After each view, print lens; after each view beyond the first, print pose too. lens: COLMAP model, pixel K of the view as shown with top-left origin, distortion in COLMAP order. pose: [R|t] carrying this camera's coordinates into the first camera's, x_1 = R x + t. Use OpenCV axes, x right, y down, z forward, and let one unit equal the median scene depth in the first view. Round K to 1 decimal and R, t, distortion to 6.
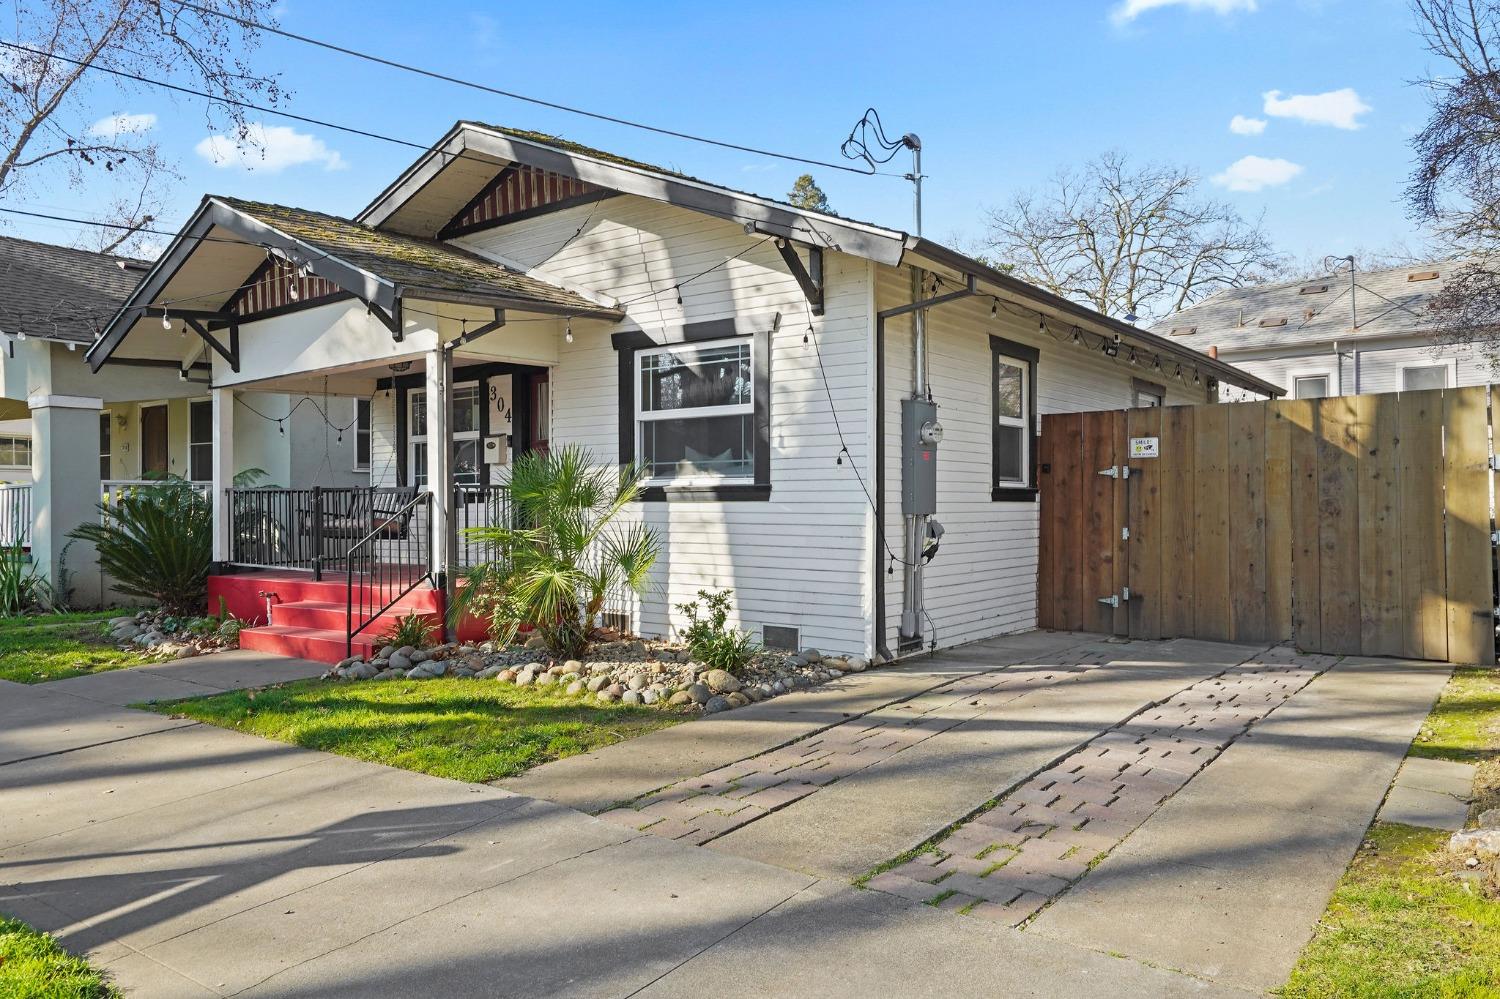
lens RADIAL K [[1076.5, 0, 737.4], [0, 1076.5, 506.4], [0, 0, 1]] dist [-0.003038, 0.009994]
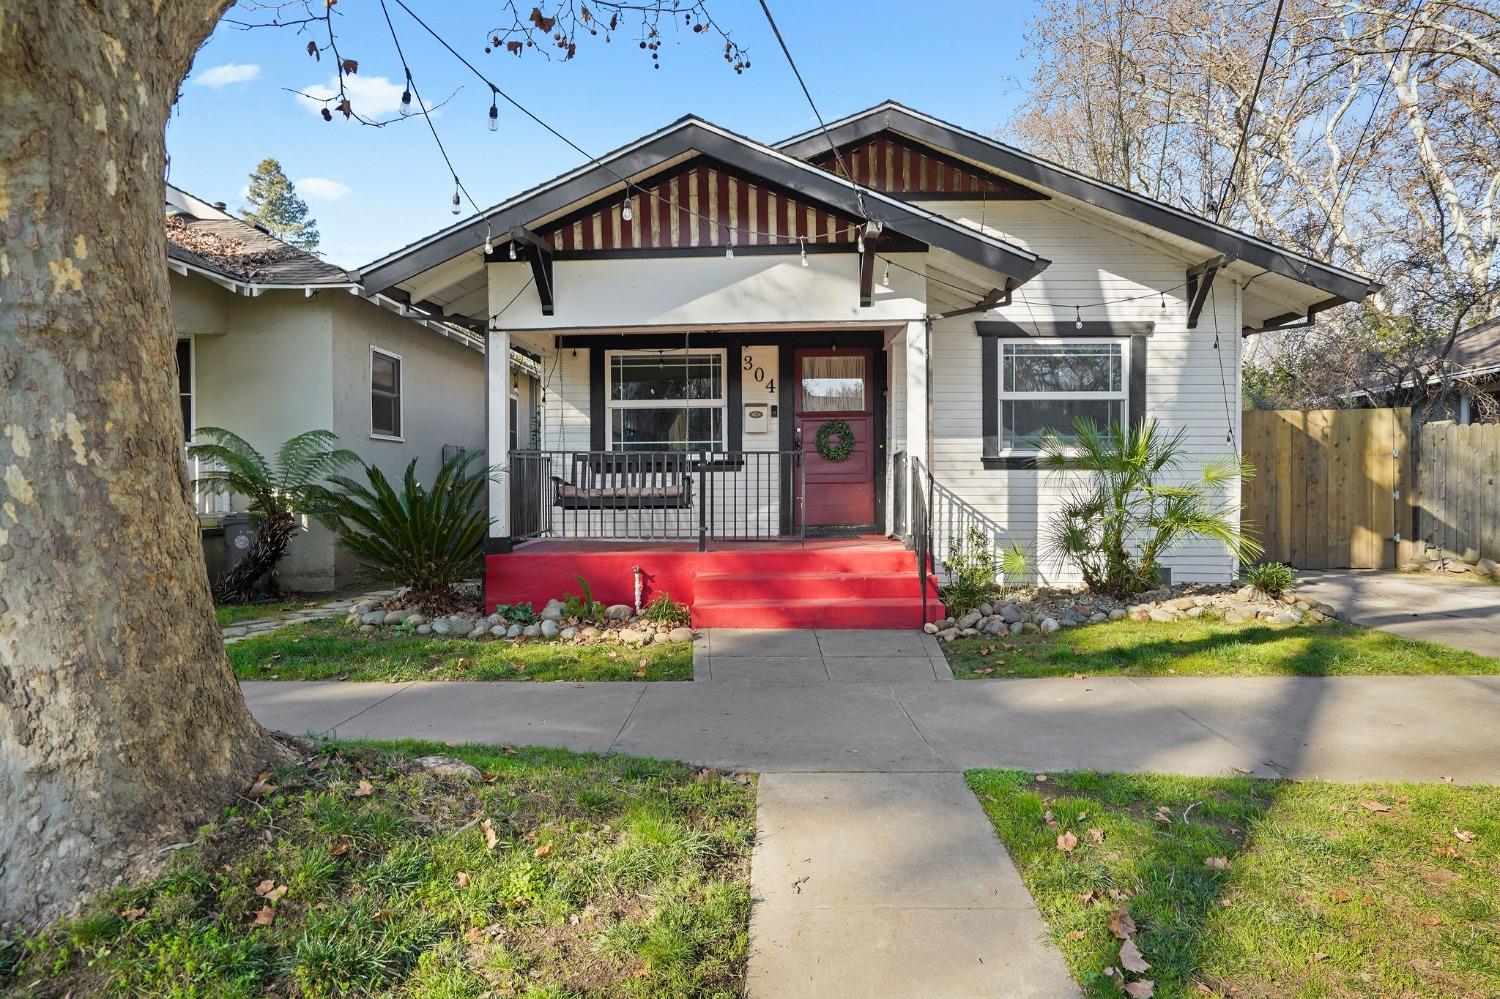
lens RADIAL K [[936.8, 0, 747.4], [0, 936.8, 506.9], [0, 0, 1]] dist [-0.010638, 0.001627]
pose [[0.806037, -0.009905, 0.591783, -0.928038], [0.001501, 0.999891, 0.014692, 0.021071], [-0.591864, -0.010954, 0.805963, 0.359511]]
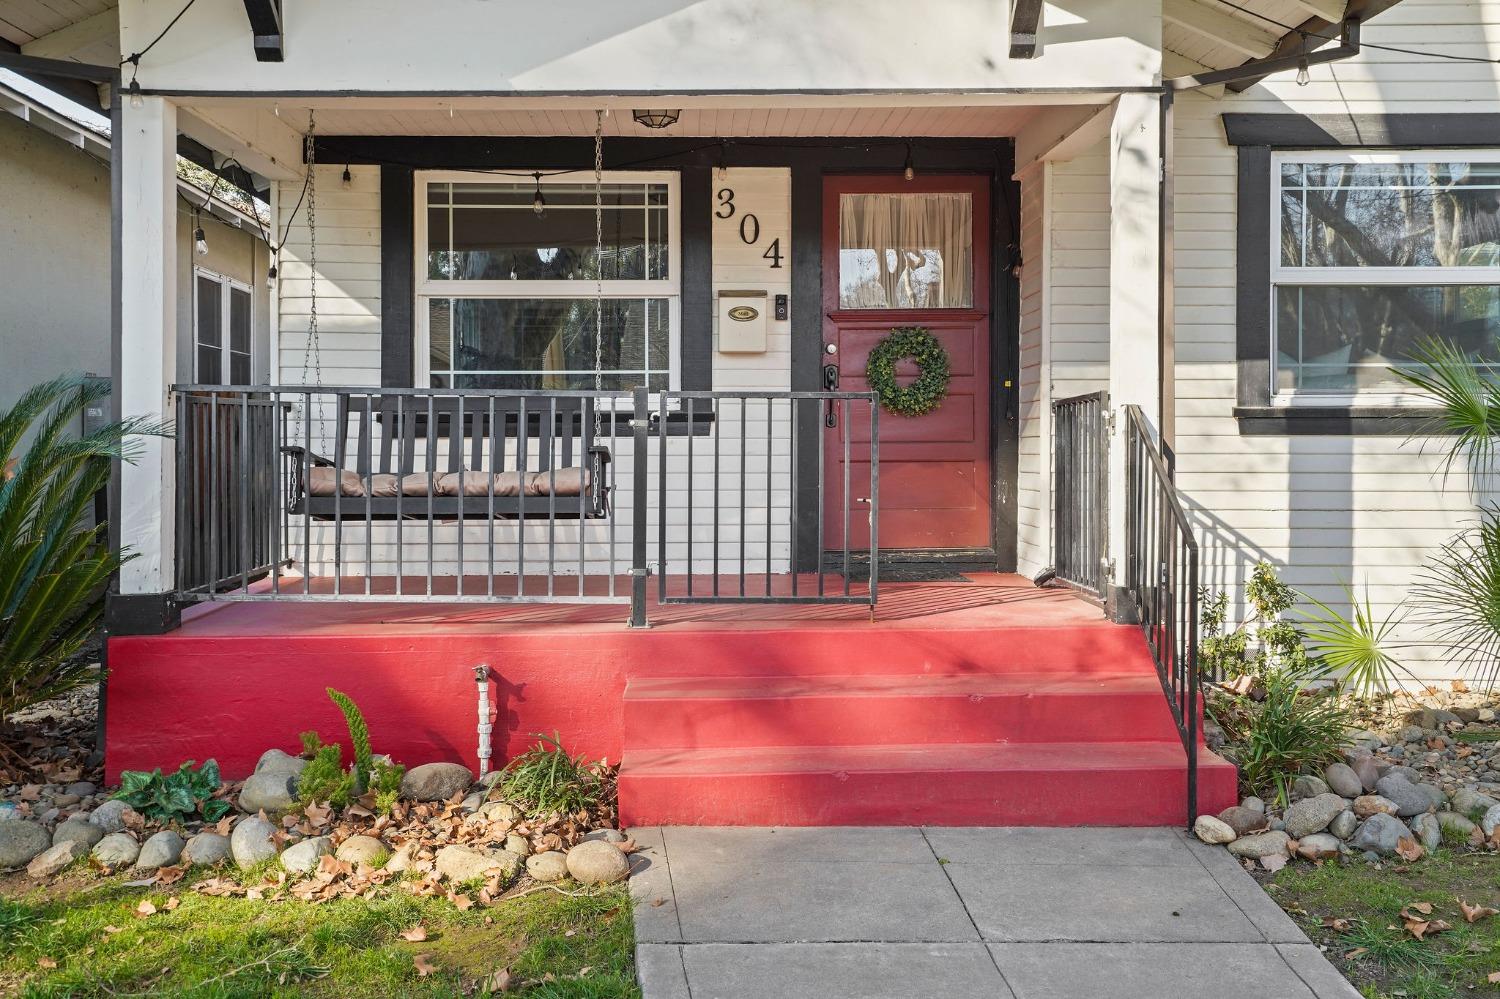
lens RADIAL K [[1466.9, 0, 751.9], [0, 1466.9, 451.7], [0, 0, 1]] dist [0.070257, 0.000000]
pose [[0.765888, 0.006368, 0.642943, -0.783121], [-0.002285, 0.999972, -0.007181, 0.010380], [-0.642970, 0.004031, 0.765881, 0.618062]]
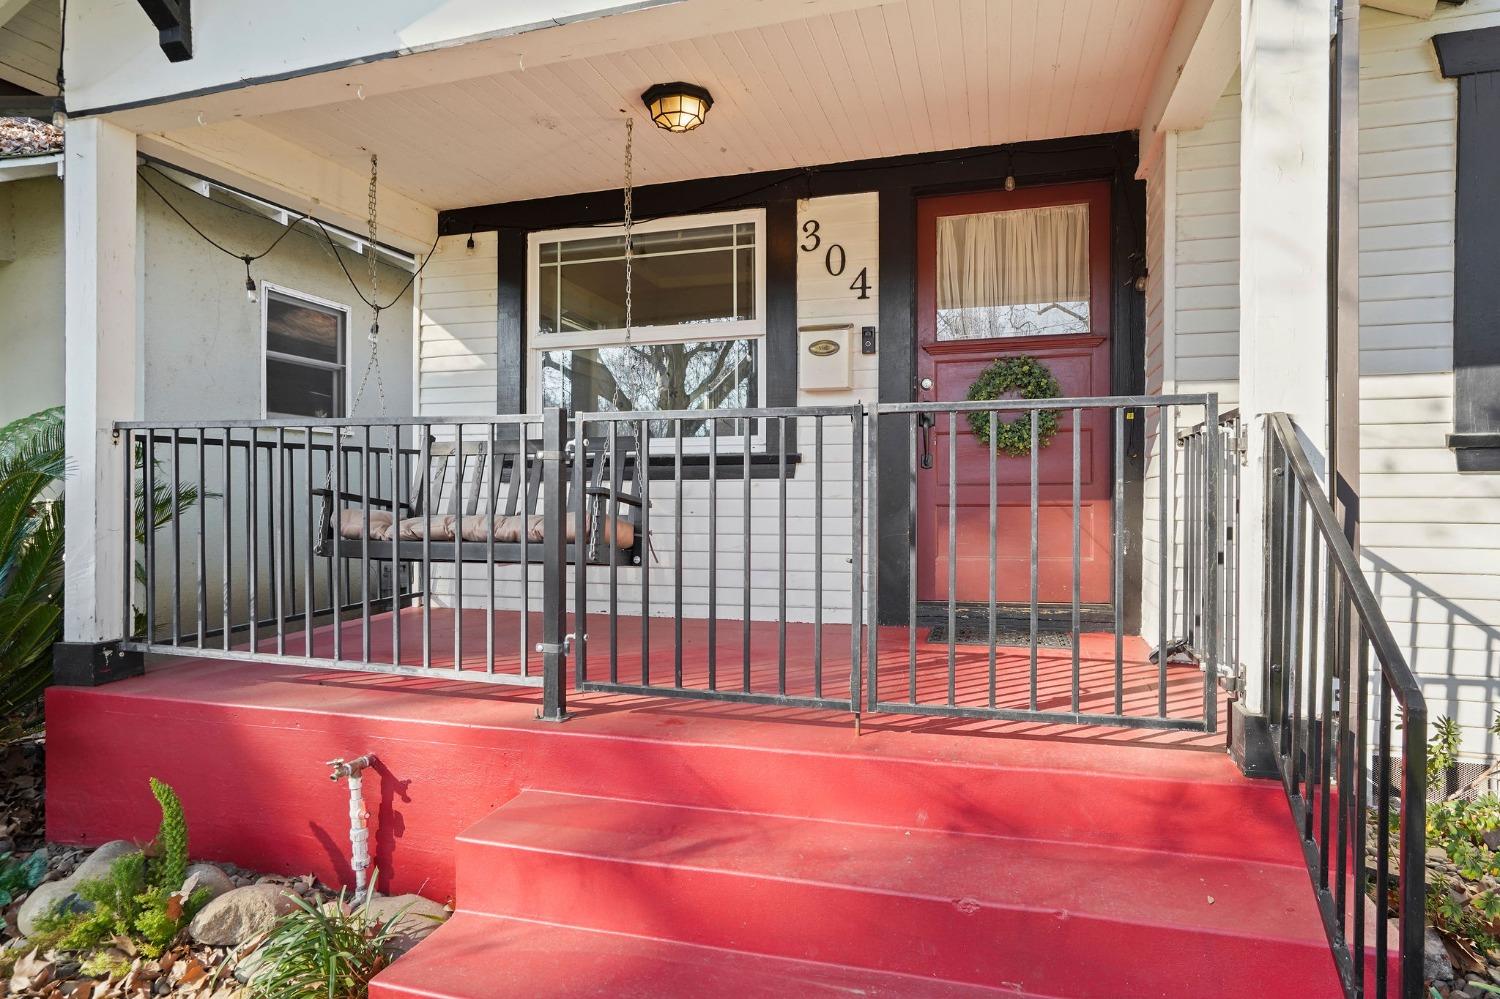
lens RADIAL K [[872.3, 0, 745.1], [0, 872.3, 504.1], [0, 0, 1]] dist [-0.024303, 0.021418]
pose [[0.932726, 0.005059, 0.360550, -0.475648], [-0.005988, 0.999981, 0.001459, 0.009029], [-0.360536, -0.003520, 0.932739, 0.827716]]
